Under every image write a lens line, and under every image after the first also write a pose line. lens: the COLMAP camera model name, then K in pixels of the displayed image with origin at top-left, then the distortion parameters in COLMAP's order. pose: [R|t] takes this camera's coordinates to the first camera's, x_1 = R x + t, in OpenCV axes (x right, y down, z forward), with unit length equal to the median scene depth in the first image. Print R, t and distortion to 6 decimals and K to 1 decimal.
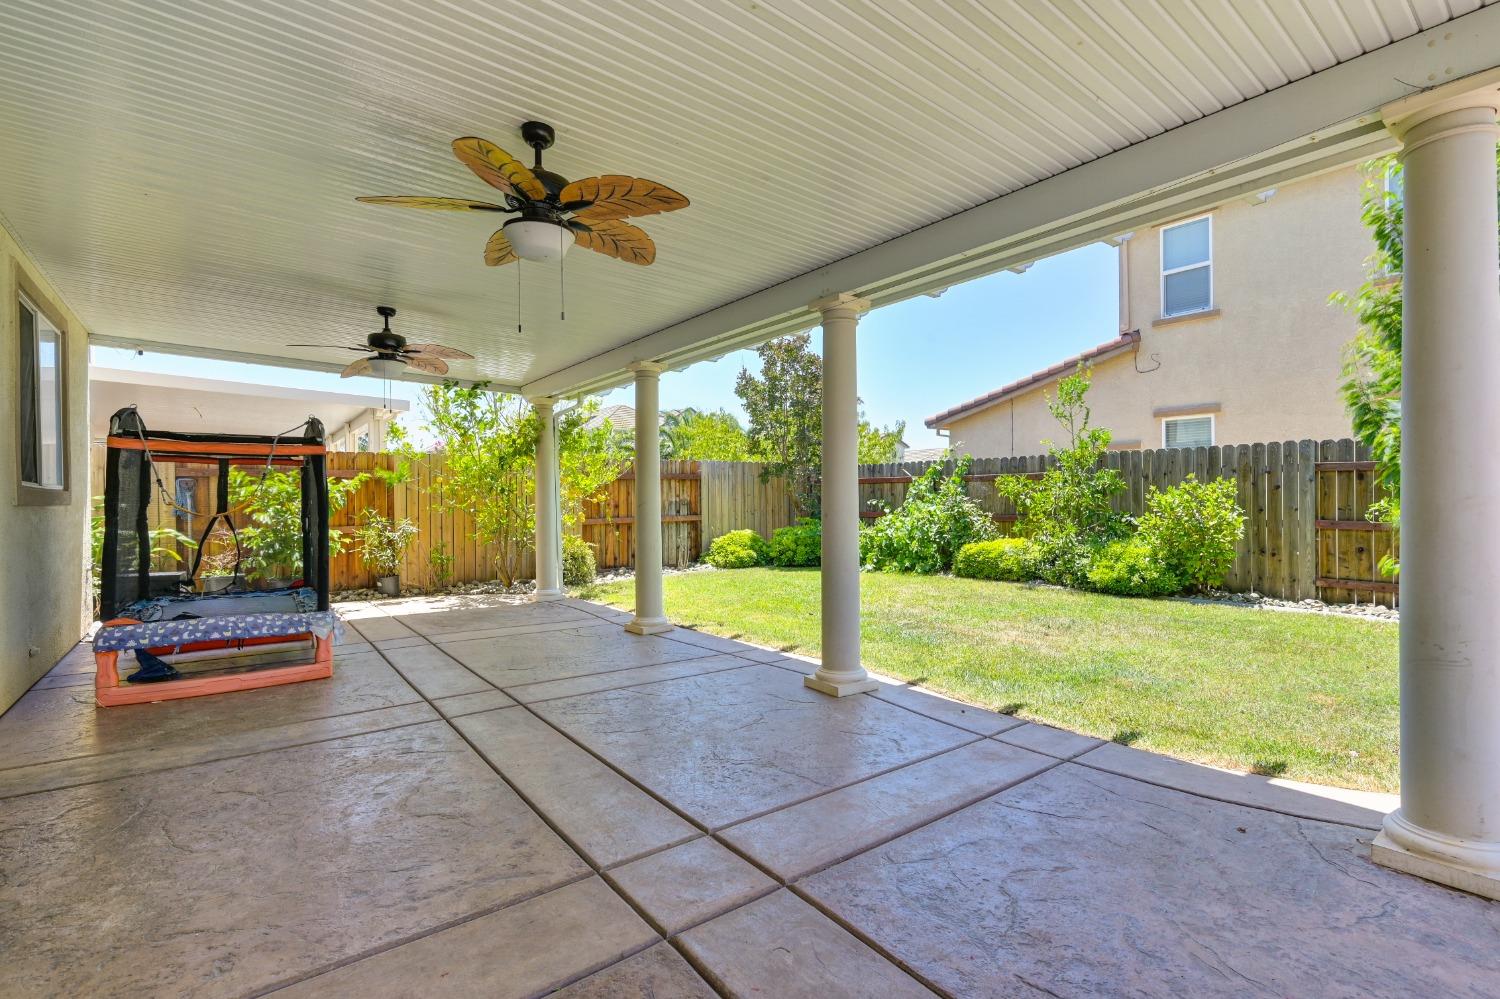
lens RADIAL K [[684.0, 0, 751.8], [0, 684.0, 505.7], [0, 0, 1]] dist [-0.002987, -0.000337]
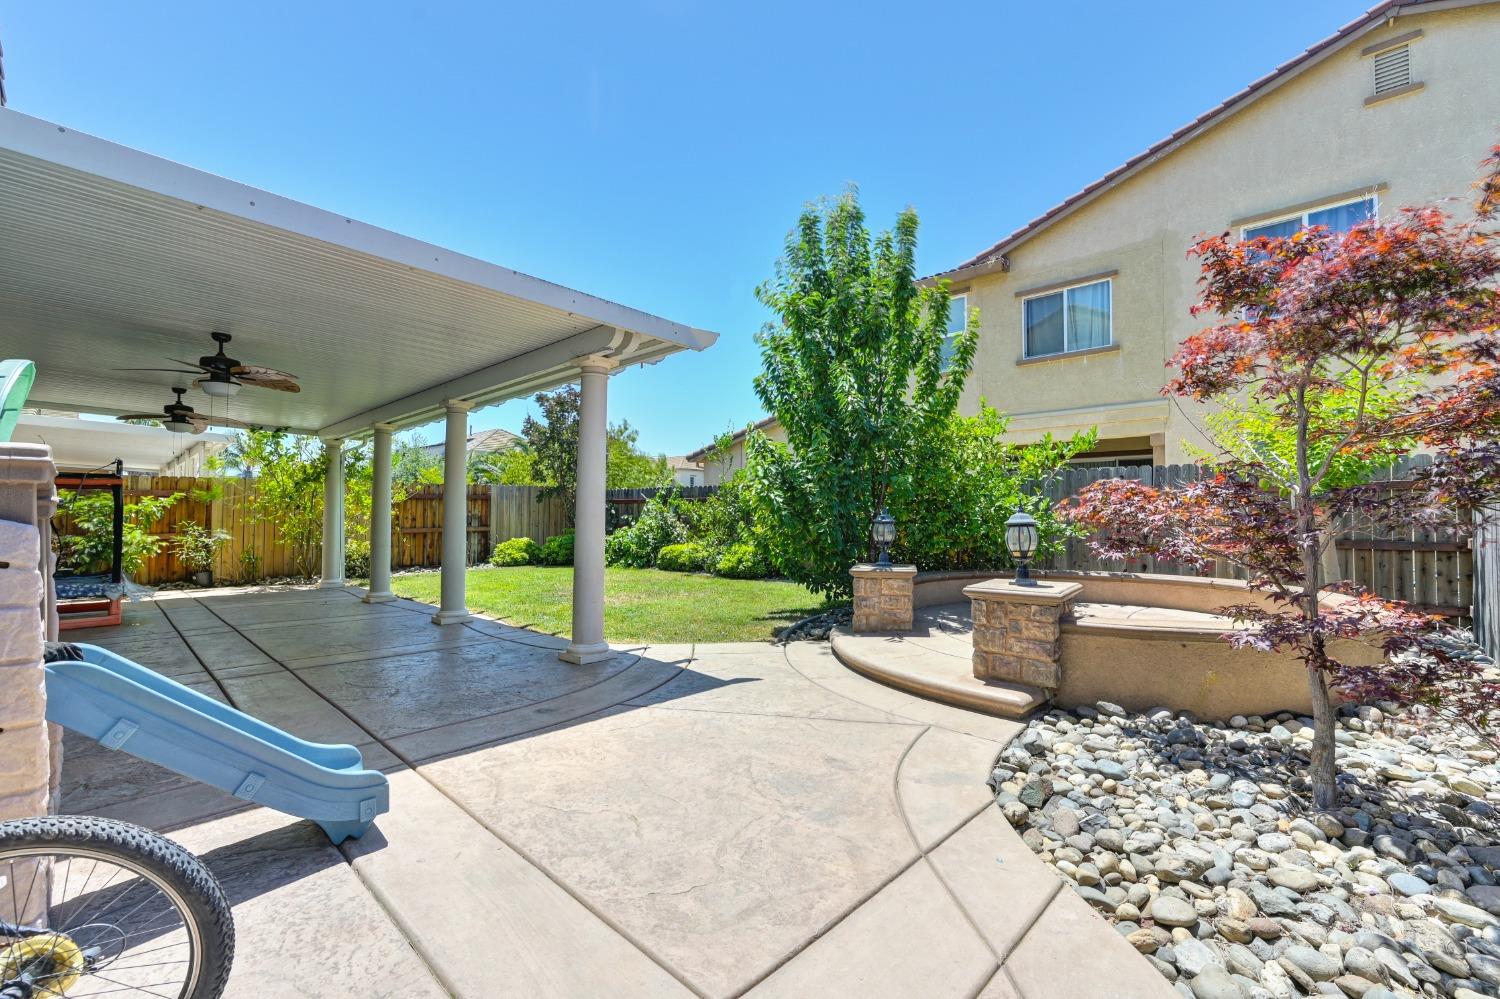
lens RADIAL K [[627.8, 0, 750.0], [0, 627.8, 499.5], [0, 0, 1]] dist [0.002369, 0.000295]
pose [[0.987827, 0.008746, 0.155308, 0.279428], [-0.003379, 0.999389, -0.034785, 0.002748], [-0.155517, 0.033837, 0.987253, -0.317707]]
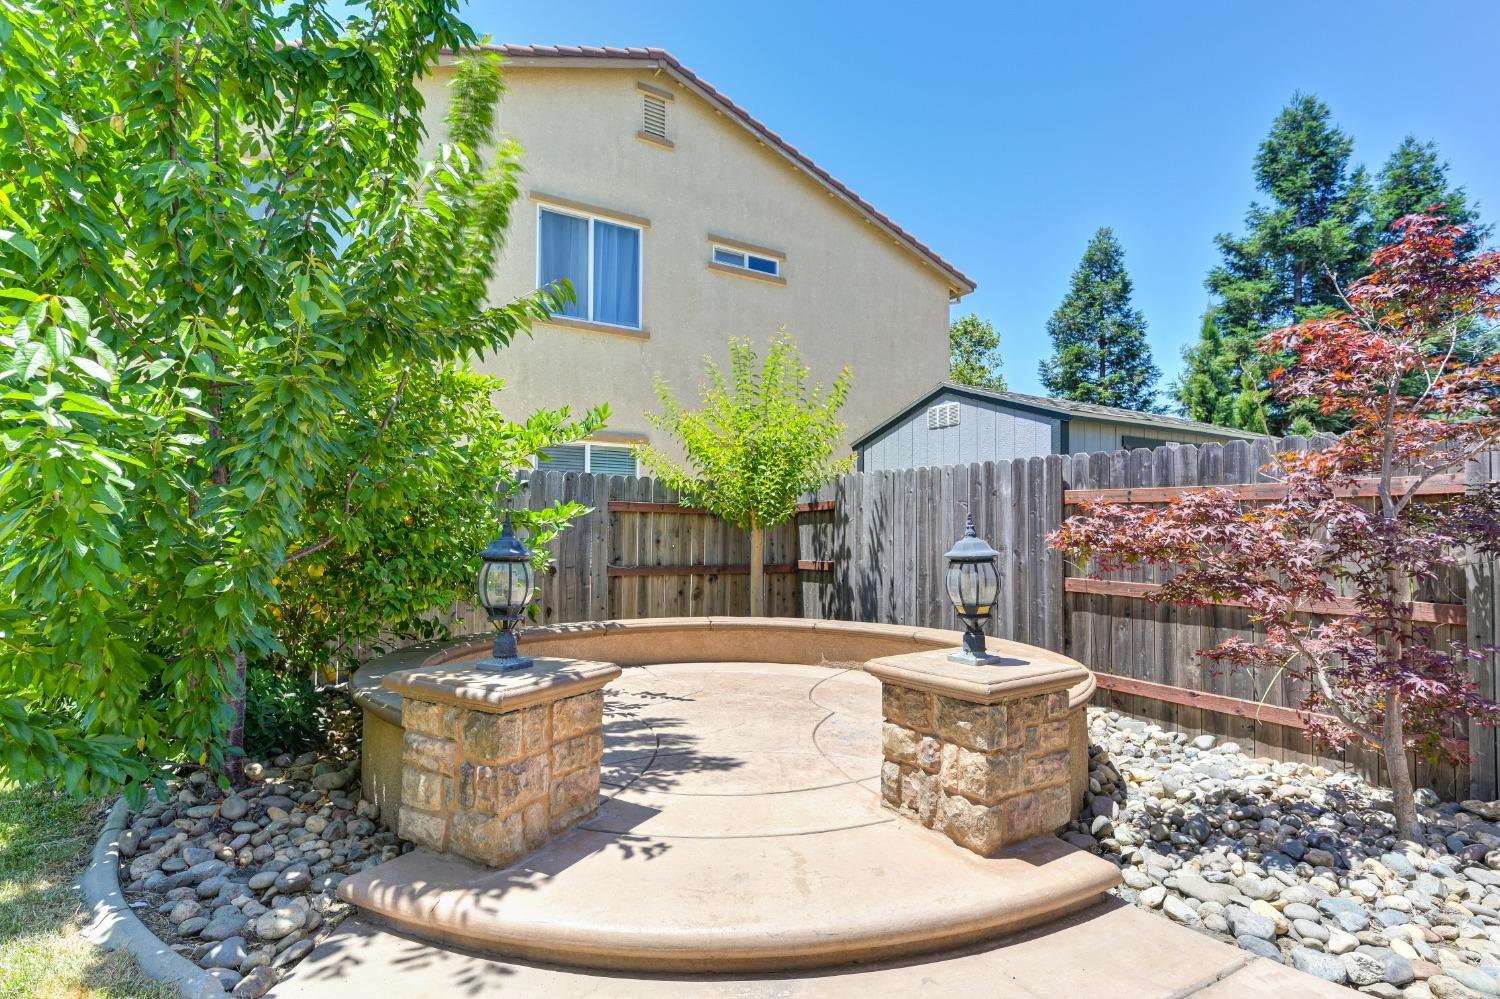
lens RADIAL K [[763.6, 0, 754.7], [0, 763.6, 513.6], [0, 0, 1]] dist [-0.002633, -0.000406]
pose [[0.107597, 0.039636, 0.993404, 0.222416], [0.004798, 0.999173, -0.040386, -0.001342], [-0.994183, 0.009112, 0.107318, 0.119744]]
